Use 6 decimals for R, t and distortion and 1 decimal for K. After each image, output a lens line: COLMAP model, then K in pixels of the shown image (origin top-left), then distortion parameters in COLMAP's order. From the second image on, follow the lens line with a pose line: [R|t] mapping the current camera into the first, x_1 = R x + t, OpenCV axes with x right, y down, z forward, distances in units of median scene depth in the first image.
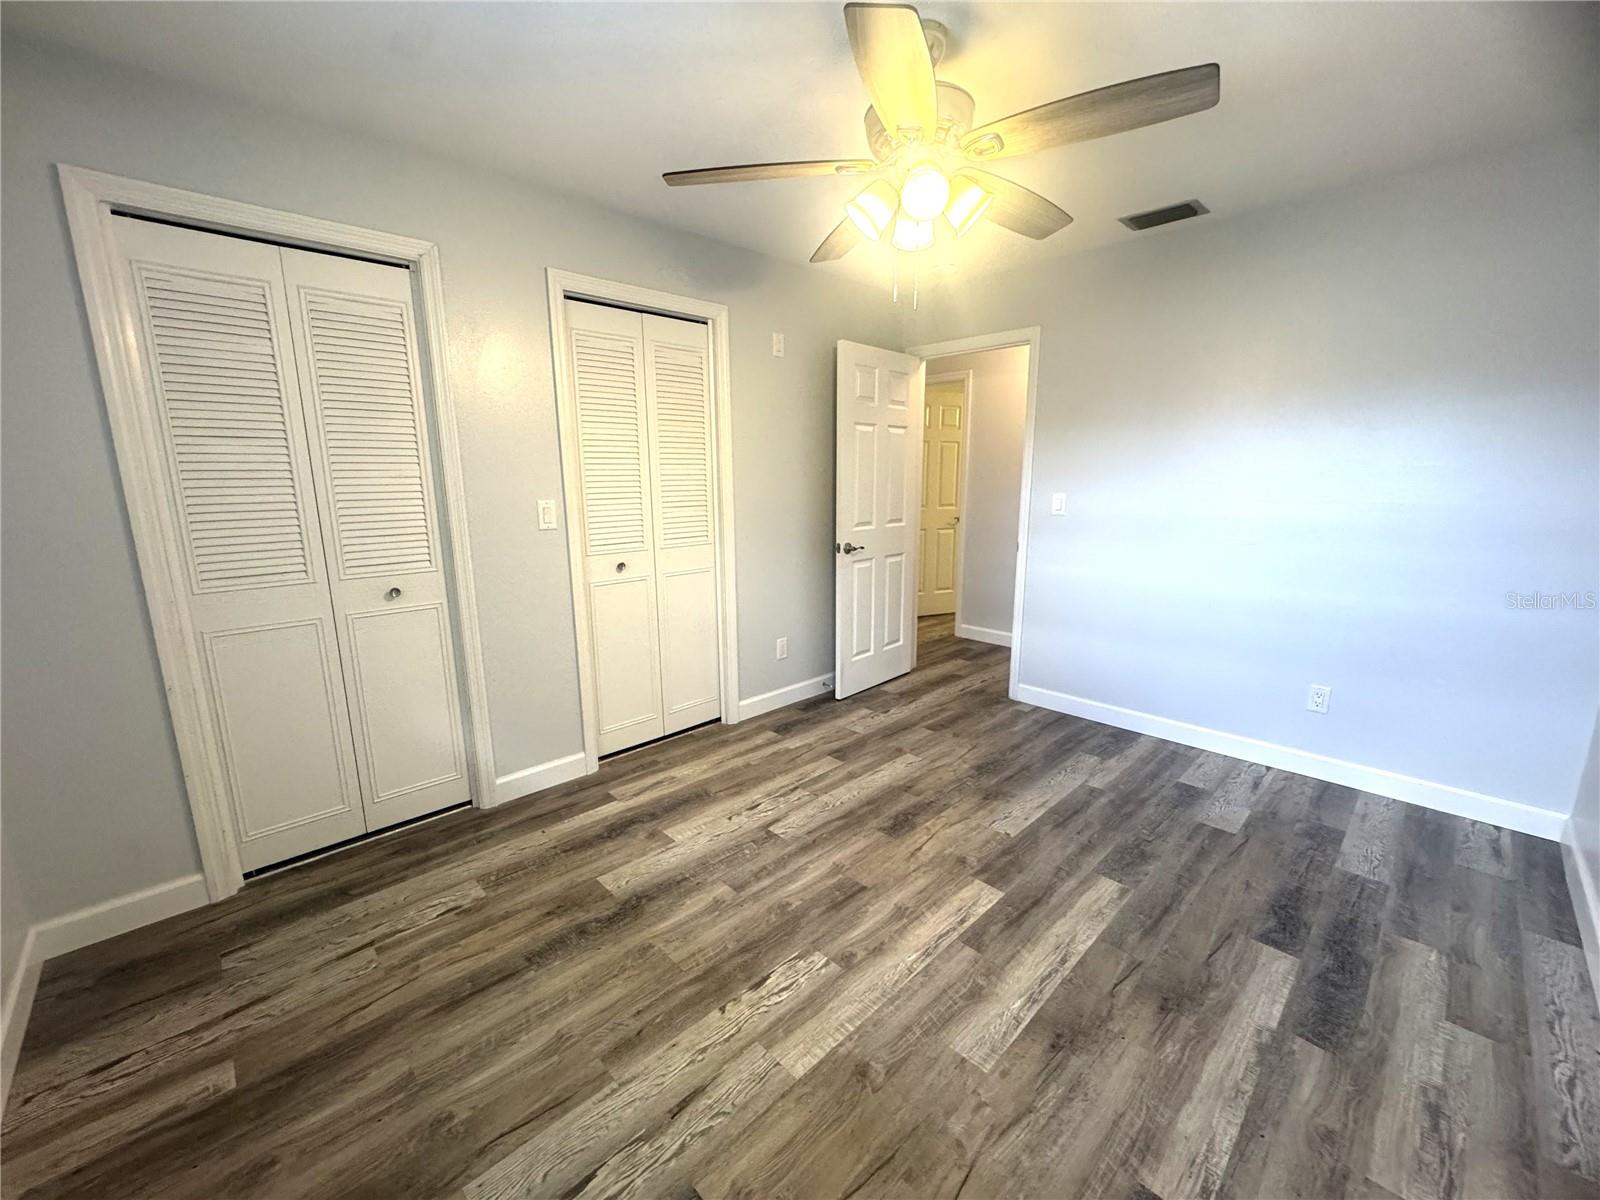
lens RADIAL K [[638.7, 0, 800.0], [0, 638.7, 600.0], [0, 0, 1]] dist [-0.003827, -0.000035]
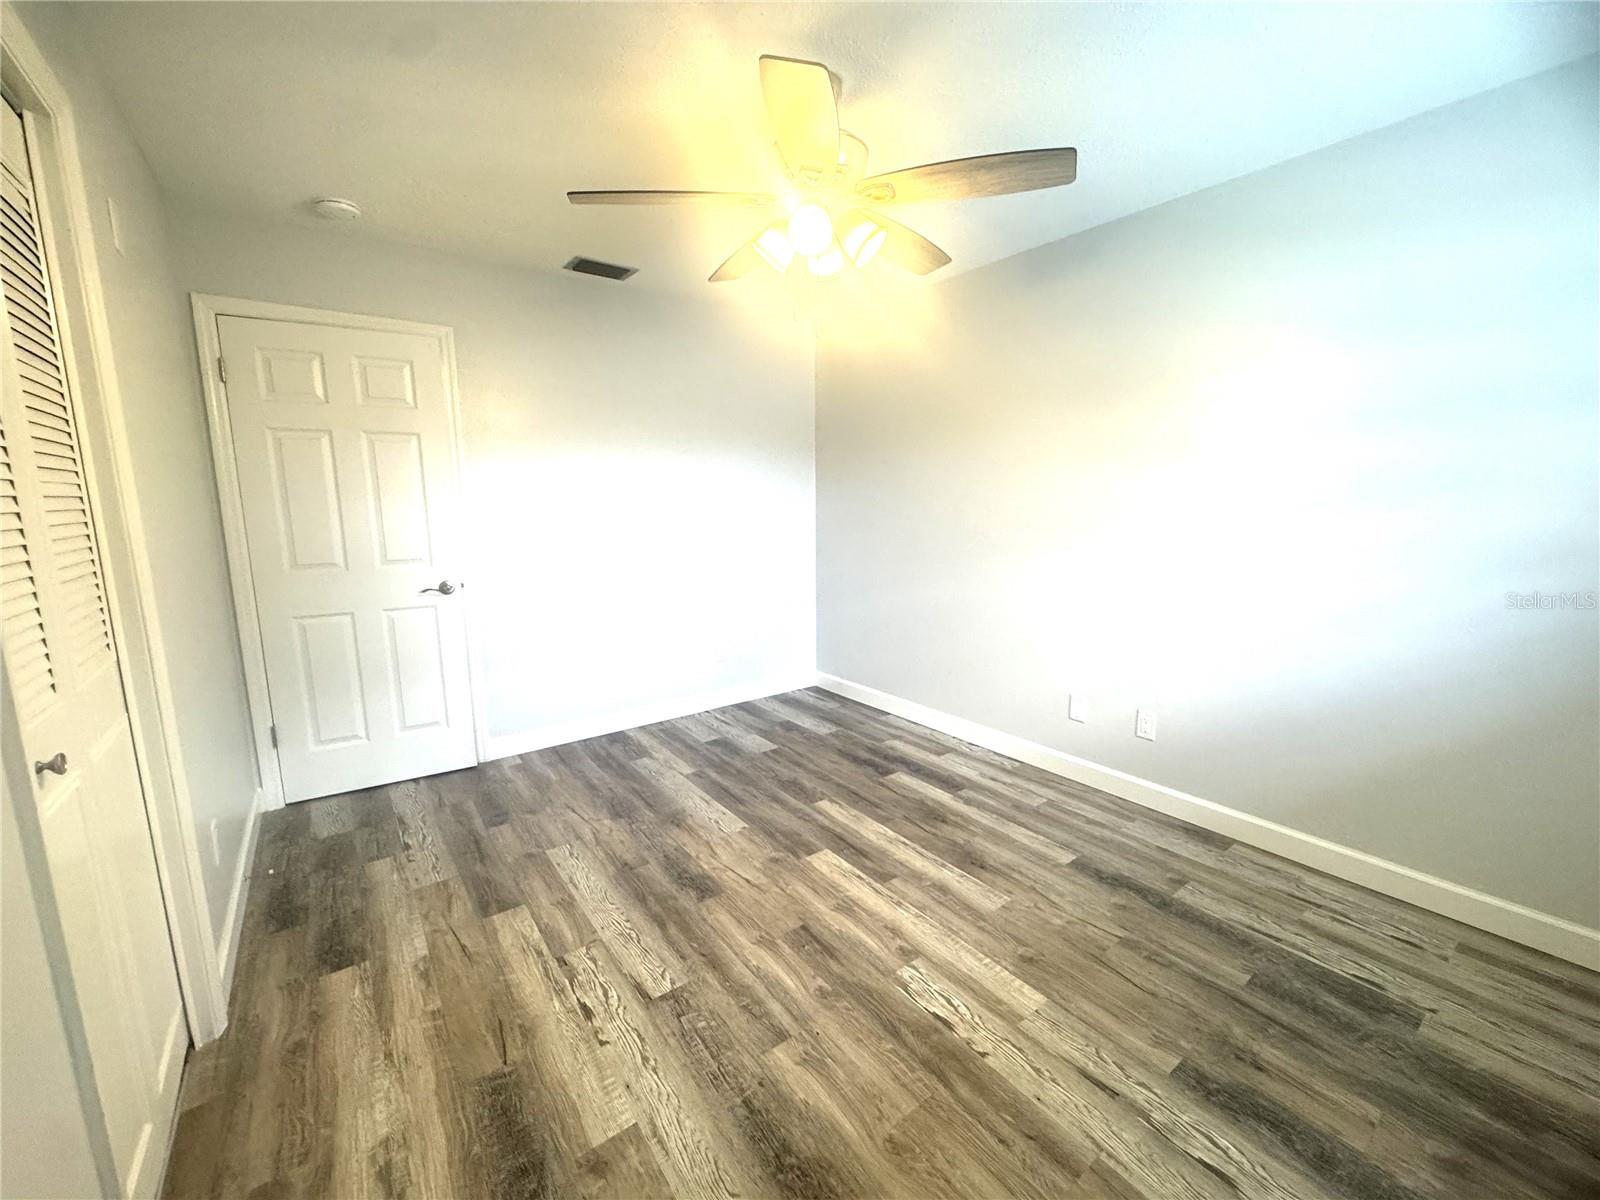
lens RADIAL K [[638.7, 0, 800.0], [0, 638.7, 600.0], [0, 0, 1]] dist [-0.003827, -0.000035]
pose [[0.130592, -0.154047, 0.979395, -0.713524], [0.200628, 0.971524, 0.126057, -0.133110], [-0.970924, 0.180032, 0.157779, 0.727307]]
